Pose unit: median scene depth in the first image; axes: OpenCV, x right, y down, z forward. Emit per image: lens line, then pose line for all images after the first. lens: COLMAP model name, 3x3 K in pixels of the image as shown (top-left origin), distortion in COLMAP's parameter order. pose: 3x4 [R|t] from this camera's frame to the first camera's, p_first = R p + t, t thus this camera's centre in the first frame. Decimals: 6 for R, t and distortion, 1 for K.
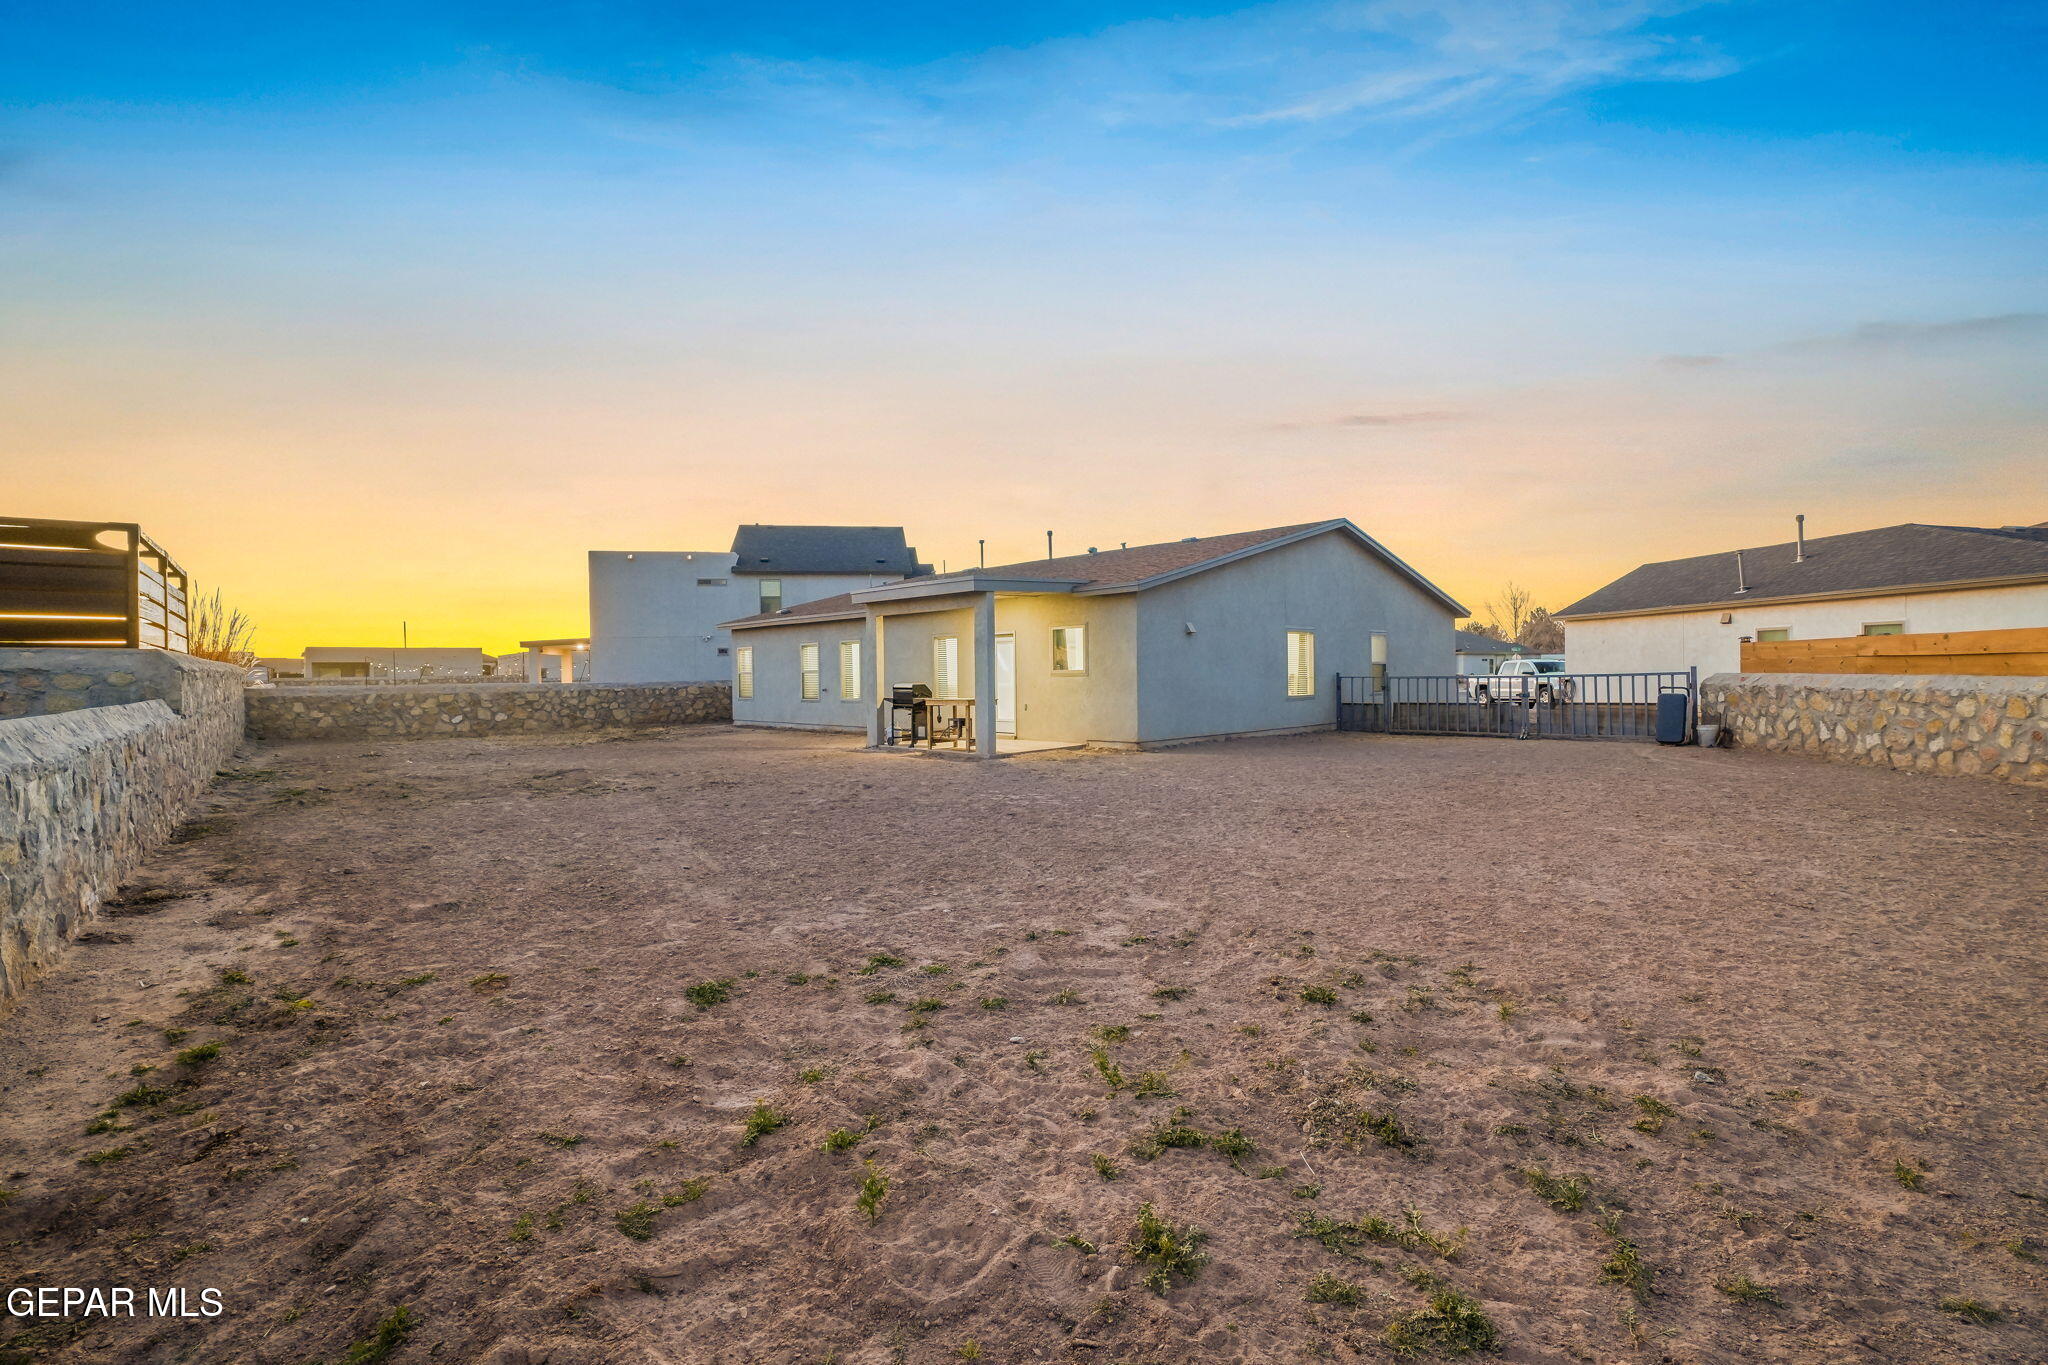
lens RADIAL K [[920.7, 0, 1025.0], [0, 920.7, 675.4], [0, 0, 1]] dist [-0.014228, 0.006720]
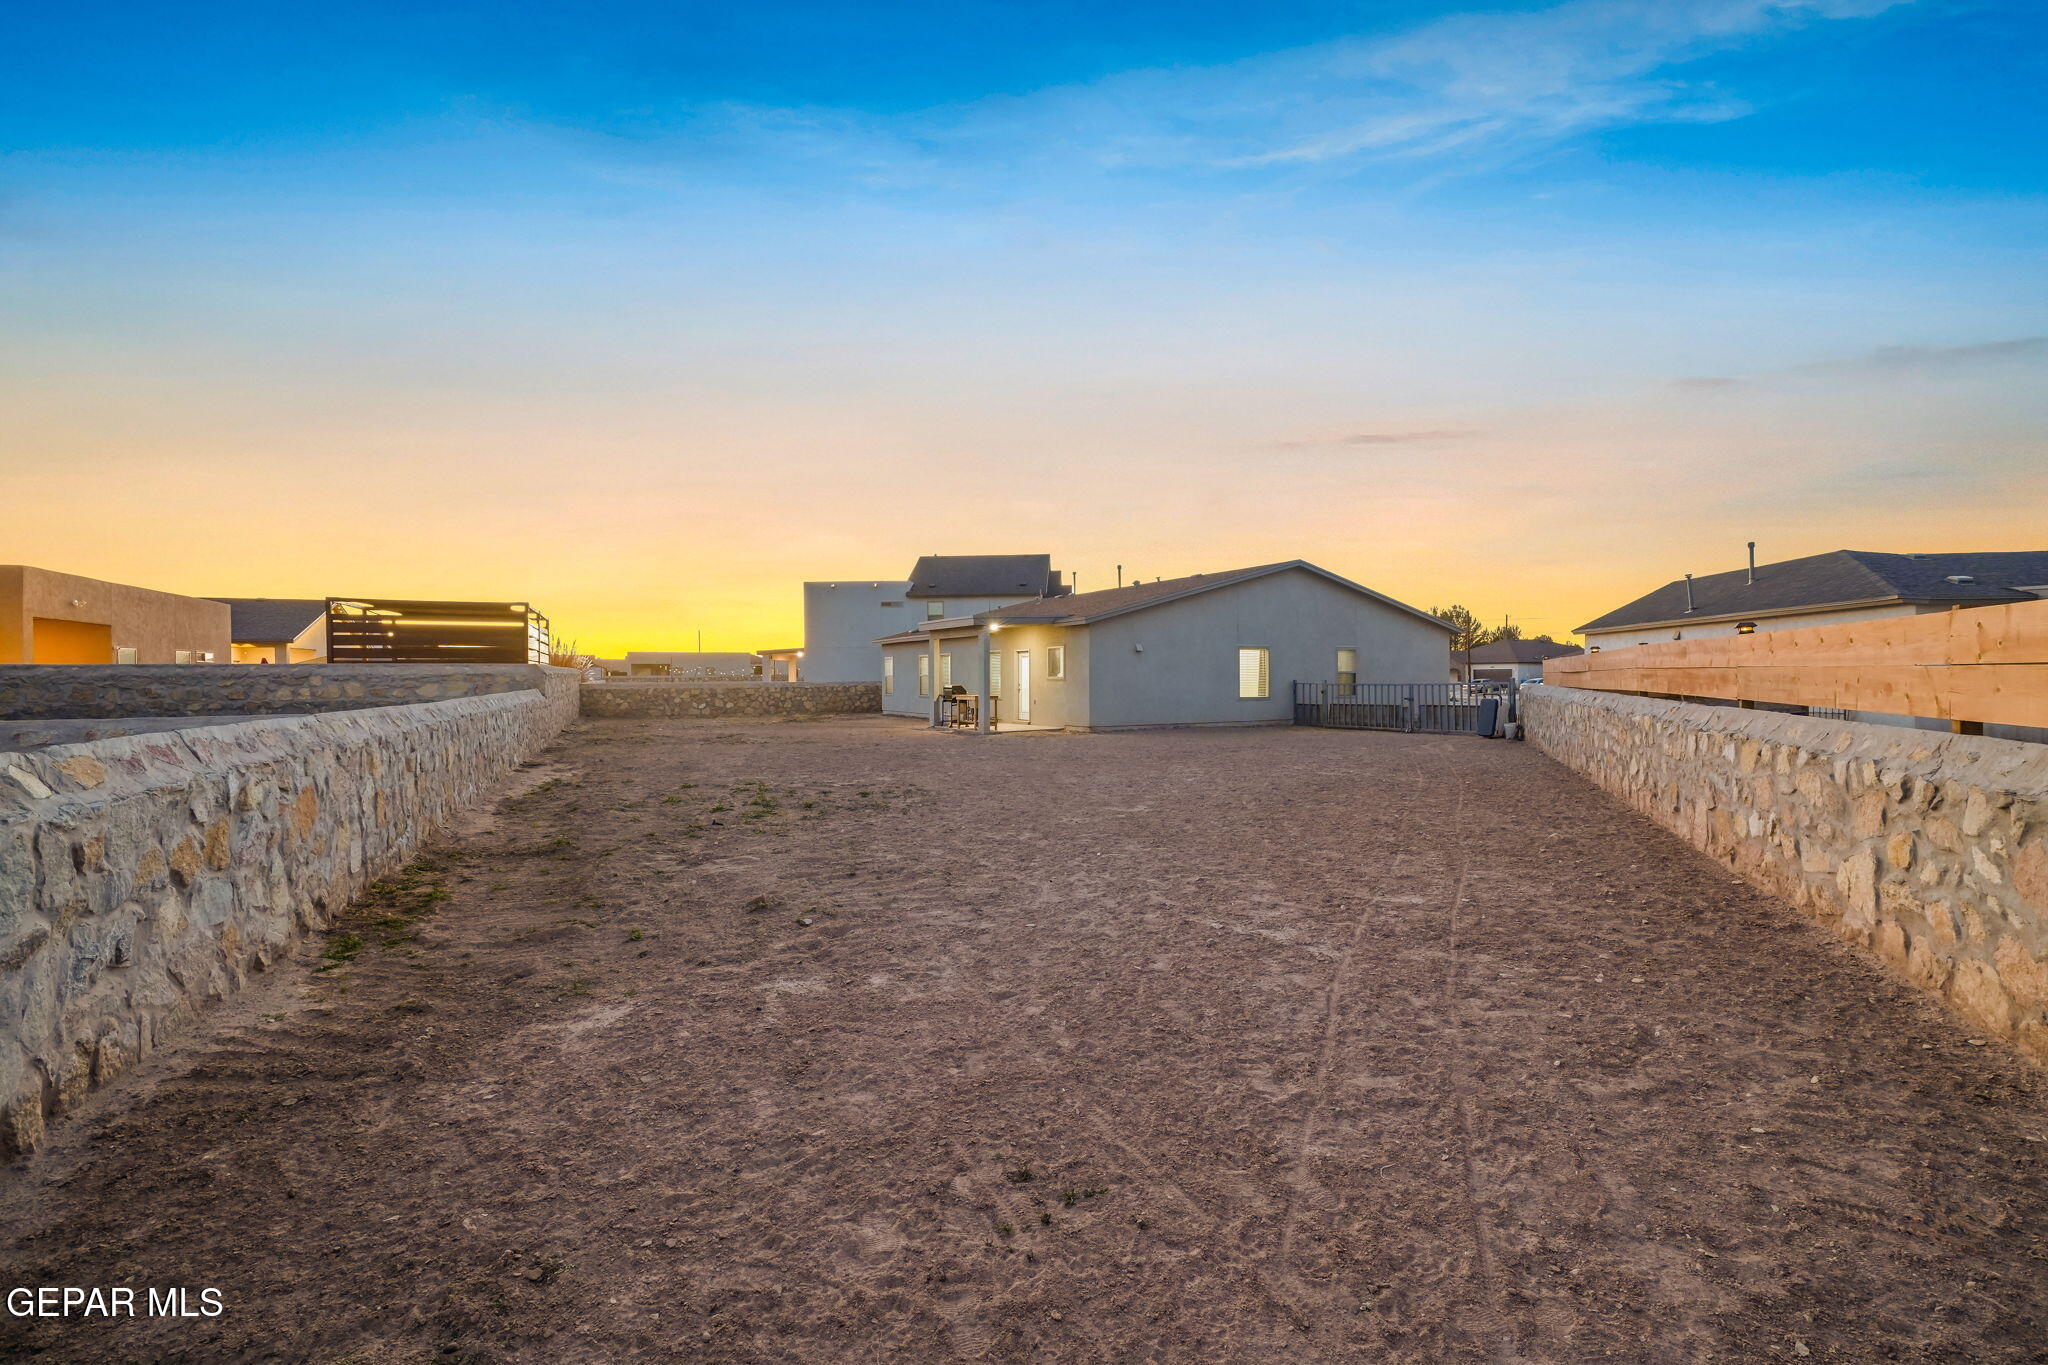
lens RADIAL K [[920.7, 0, 1025.0], [0, 920.7, 675.4], [0, 0, 1]] dist [-0.014228, 0.006720]
pose [[0.964671, 0.007854, -0.263339, 0.284273], [-0.008222, 0.999966, -0.000295, -0.005430], [0.263328, 0.002449, 0.964703, -0.304056]]
